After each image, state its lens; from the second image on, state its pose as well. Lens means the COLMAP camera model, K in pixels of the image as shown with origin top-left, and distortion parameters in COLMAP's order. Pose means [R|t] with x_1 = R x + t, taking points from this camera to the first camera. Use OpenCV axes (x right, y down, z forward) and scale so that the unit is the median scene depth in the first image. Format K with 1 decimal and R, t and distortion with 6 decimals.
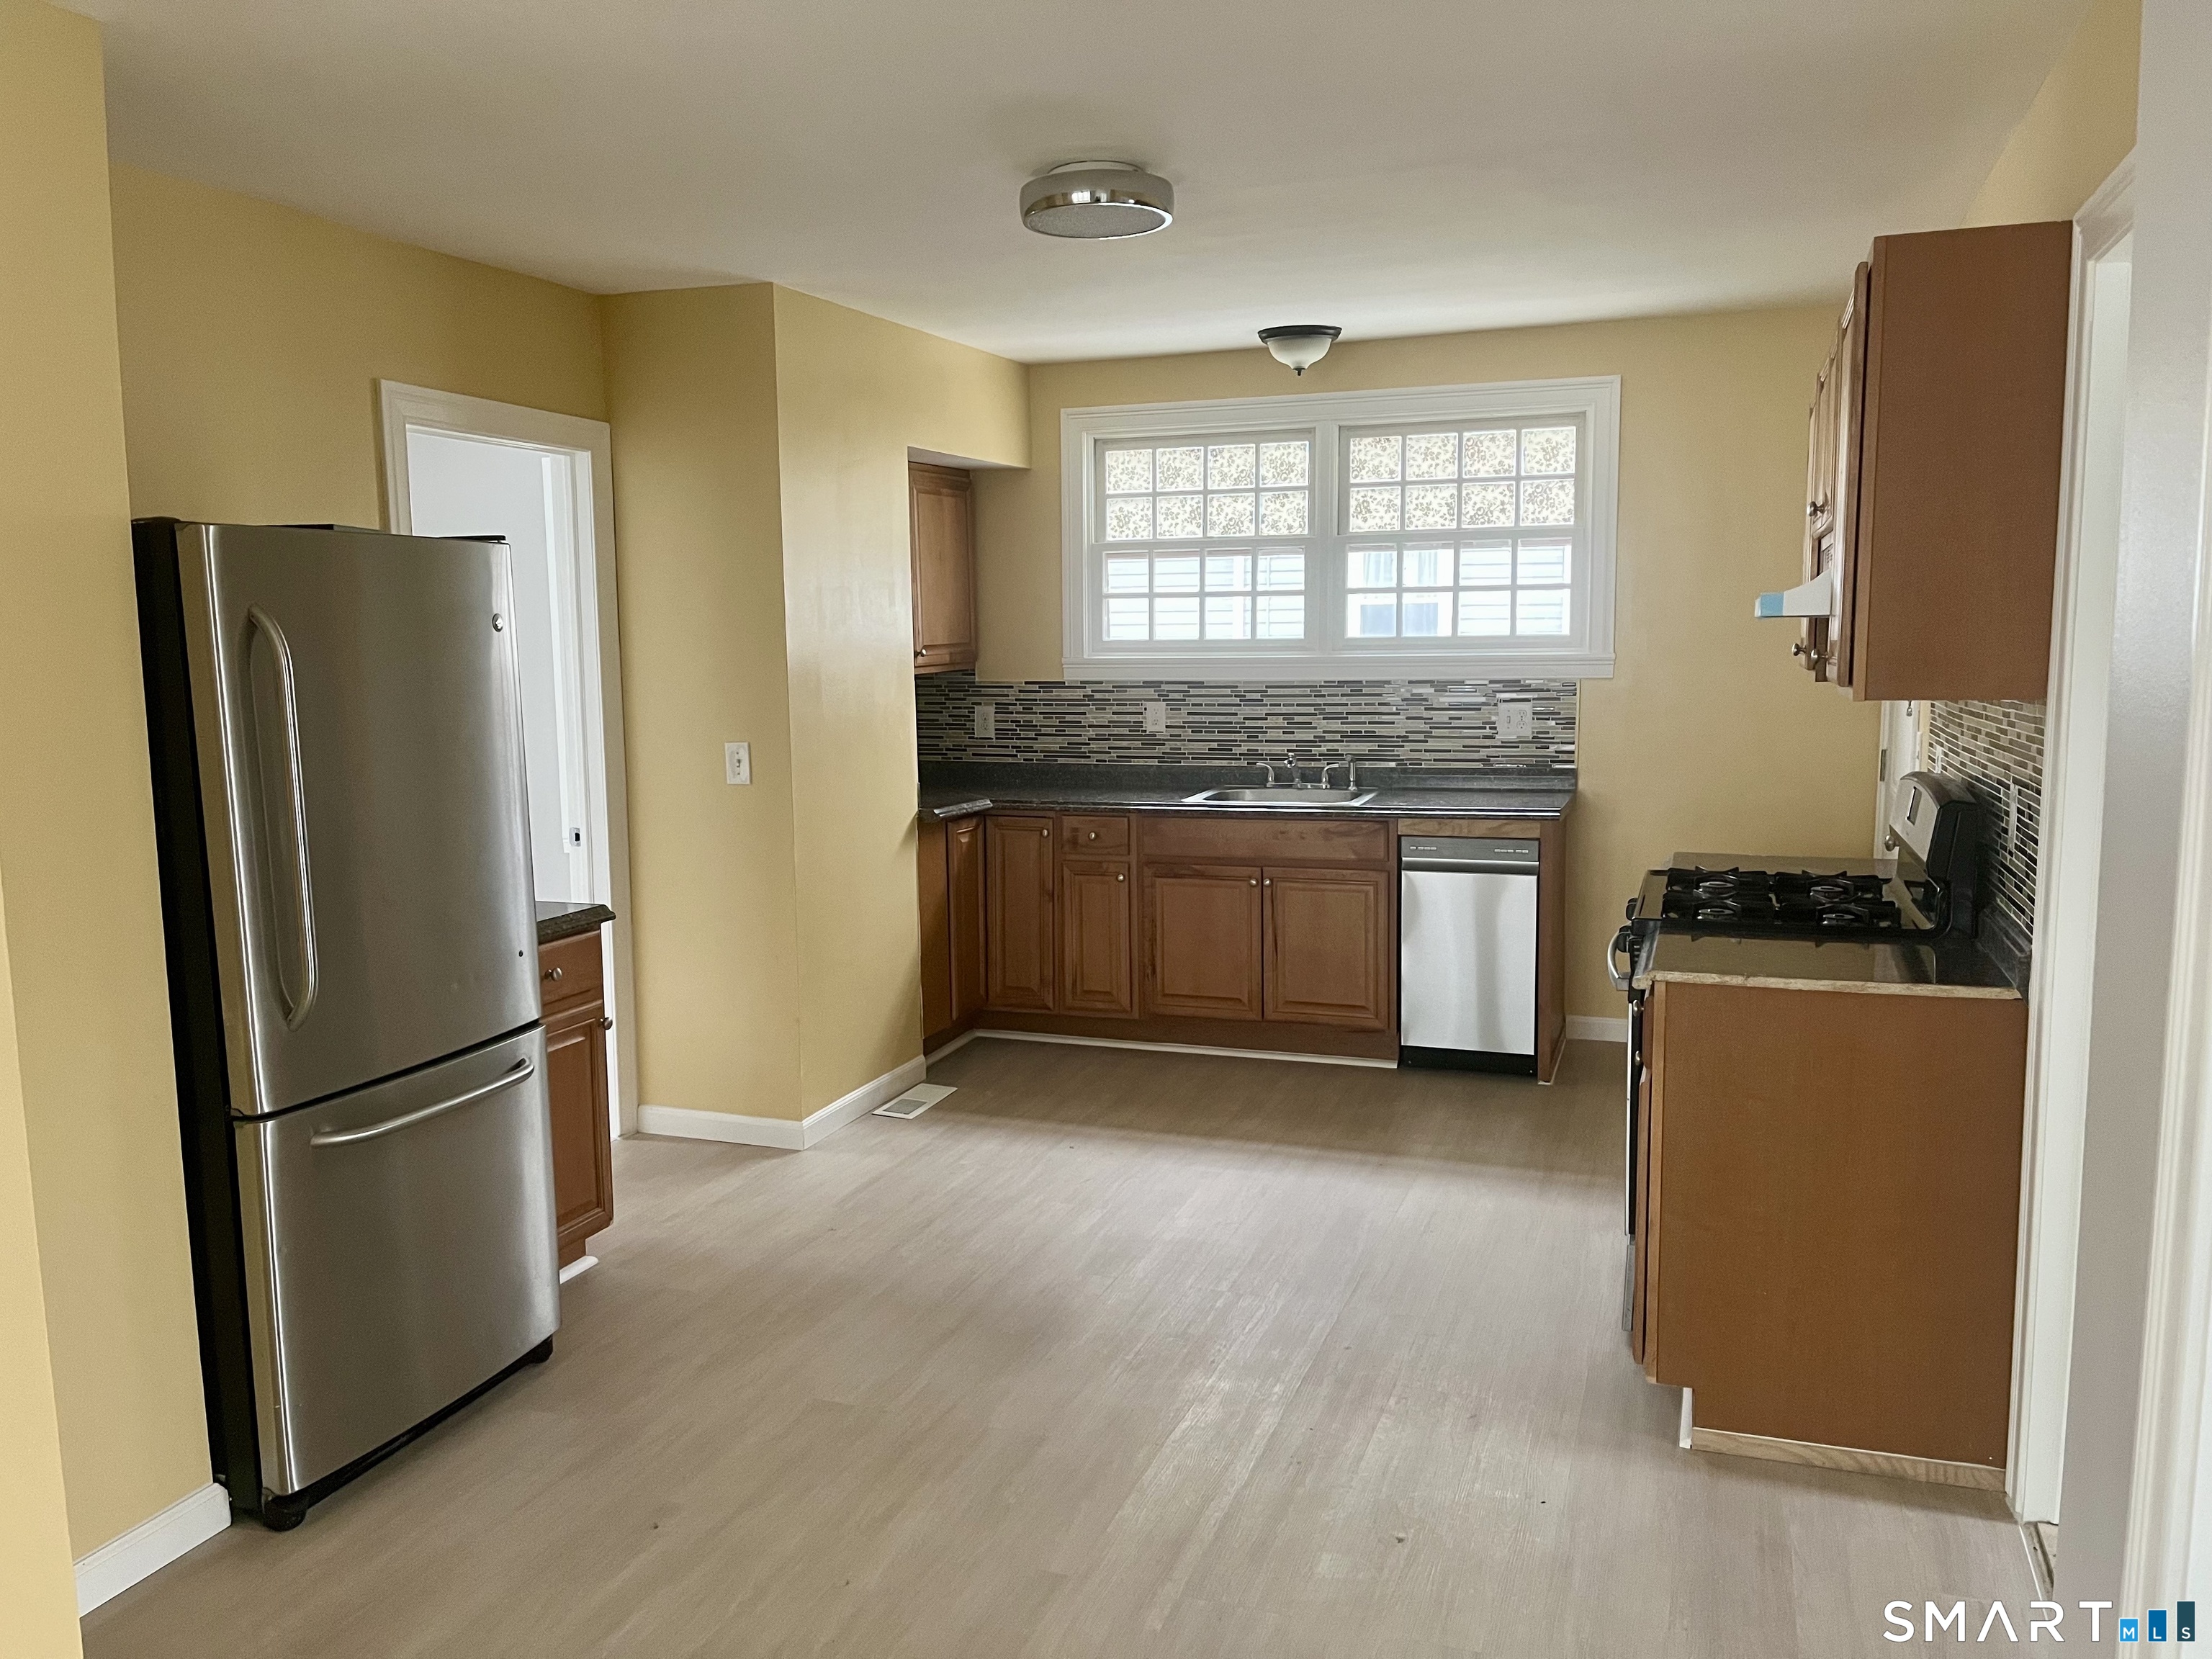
lens RADIAL K [[1645.9, 0, 1103.8], [0, 1645.9, 834.4], [0, 0, 1]] dist [0.049692, 0.000428]
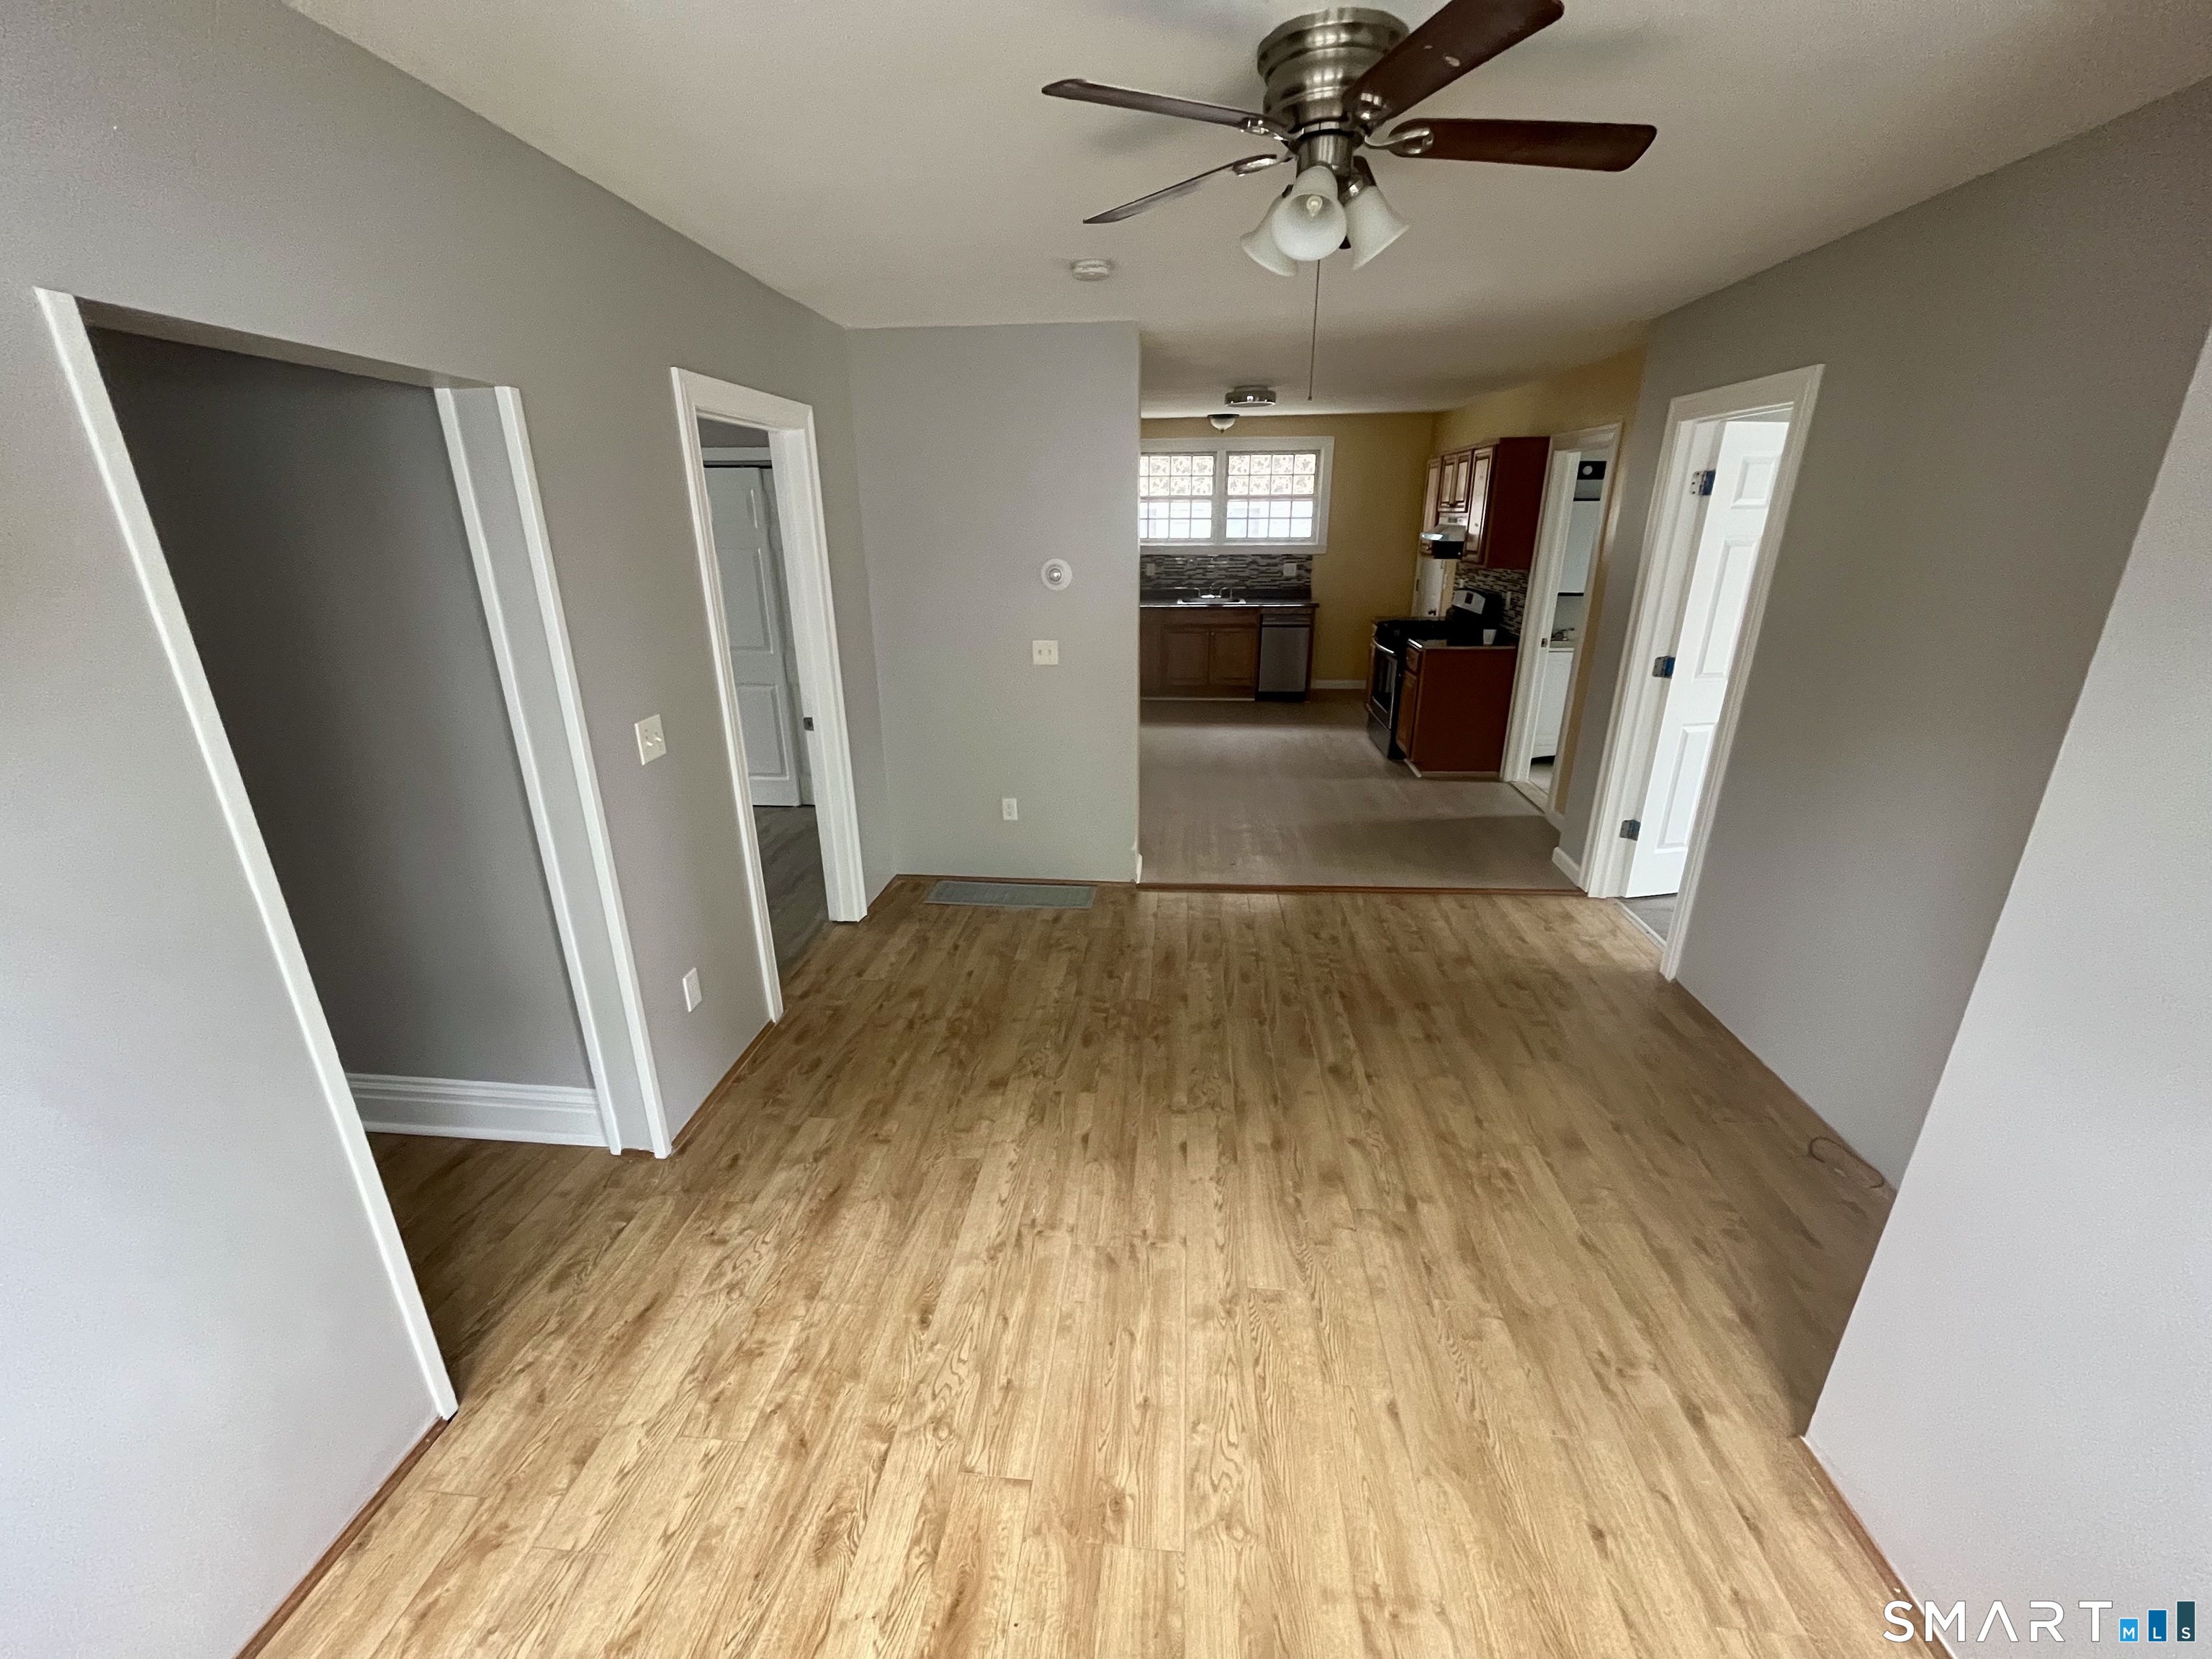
lens RADIAL K [[888.8, 0, 1097.7], [0, 888.8, 820.9], [0, 0, 1]] dist [-0.003619, -0.000479]
pose [[0.969239, -0.076969, 0.233777, -0.420569], [0.025221, 0.975903, 0.216742, 0.008157], [-0.244826, -0.204178, 0.947825, -0.371662]]
